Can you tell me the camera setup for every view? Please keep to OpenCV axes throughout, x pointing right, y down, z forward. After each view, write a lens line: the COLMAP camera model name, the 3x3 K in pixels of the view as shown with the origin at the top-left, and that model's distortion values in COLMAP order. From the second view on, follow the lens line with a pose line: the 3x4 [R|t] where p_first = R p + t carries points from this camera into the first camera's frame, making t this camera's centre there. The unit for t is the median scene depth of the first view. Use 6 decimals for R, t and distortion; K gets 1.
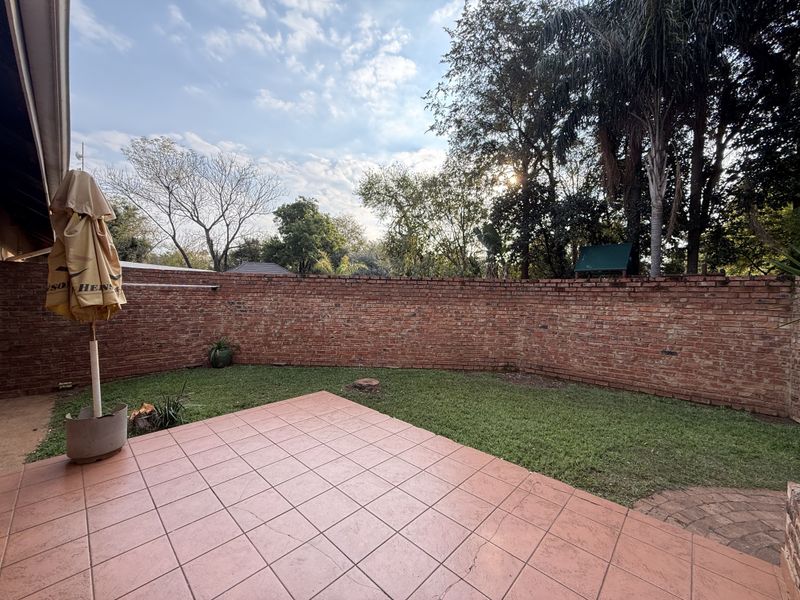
lens RADIAL K [[317.7, 0, 400.0], [0, 317.7, 300.0], [0, 0, 1]] dist [0.000603, 0.000077]
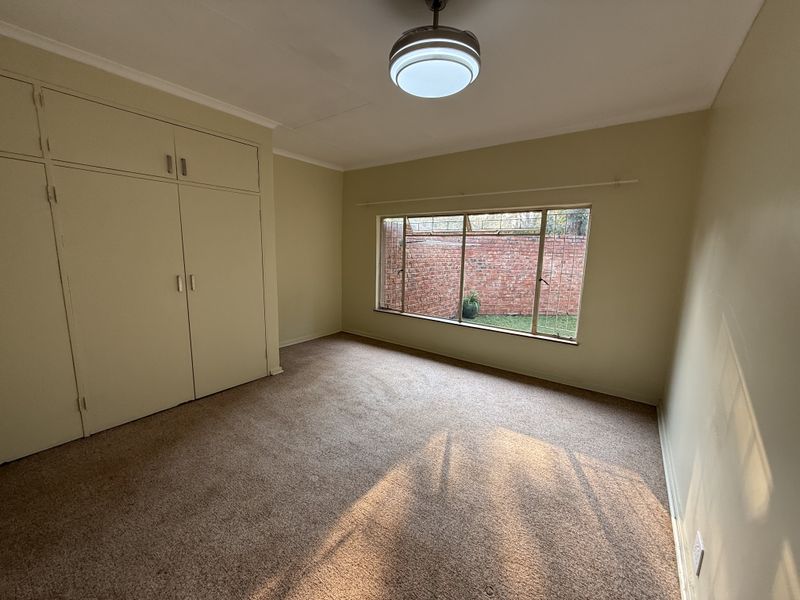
lens RADIAL K [[317.7, 0, 400.0], [0, 317.7, 300.0], [0, 0, 1]] dist [0.000603, 0.000077]
pose [[0.991806, -0.014140, 0.126969, -0.922560], [-0.005192, 0.988573, 0.150651, -0.018554], [-0.127649, -0.150076, 0.980399, -0.059920]]
